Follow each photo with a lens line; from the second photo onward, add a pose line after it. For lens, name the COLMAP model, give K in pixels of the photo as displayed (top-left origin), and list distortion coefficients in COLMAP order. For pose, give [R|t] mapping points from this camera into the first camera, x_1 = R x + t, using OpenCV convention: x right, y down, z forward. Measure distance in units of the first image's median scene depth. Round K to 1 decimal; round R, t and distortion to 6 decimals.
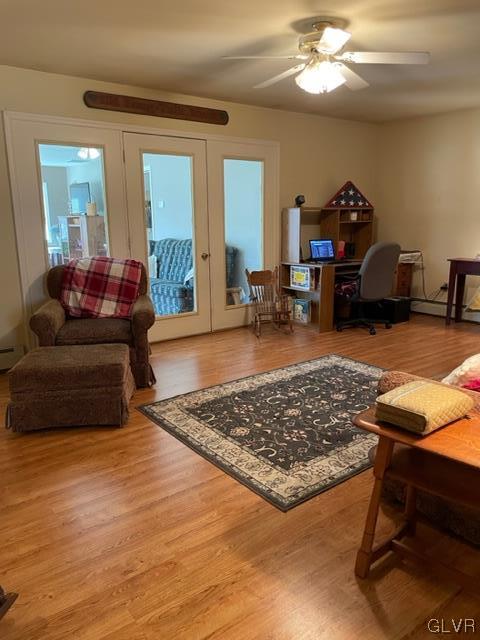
lens RADIAL K [[488.9, 0, 237.5], [0, 488.9, 321.6], [0, 0, 1]] dist [0.089252, -0.111143]
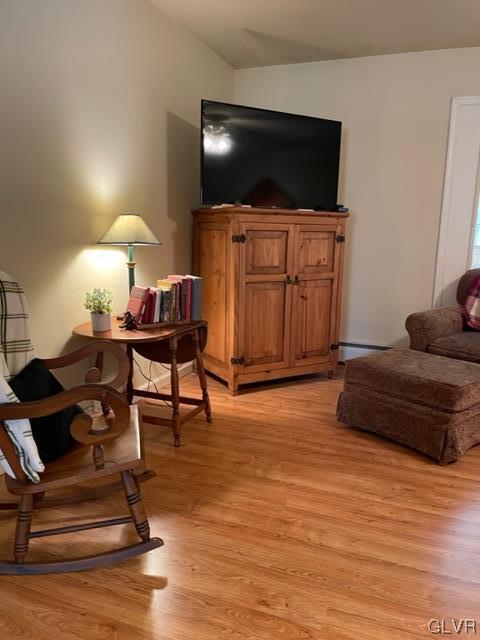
lens RADIAL K [[488.9, 0, 237.5], [0, 488.9, 321.6], [0, 0, 1]] dist [0.089252, -0.111143]
pose [[0.537862, 0.181076, -0.823357, 0.200408], [-0.212161, 0.974300, 0.075677, 0.000518], [0.815900, 0.133981, 0.562456, 0.258293]]
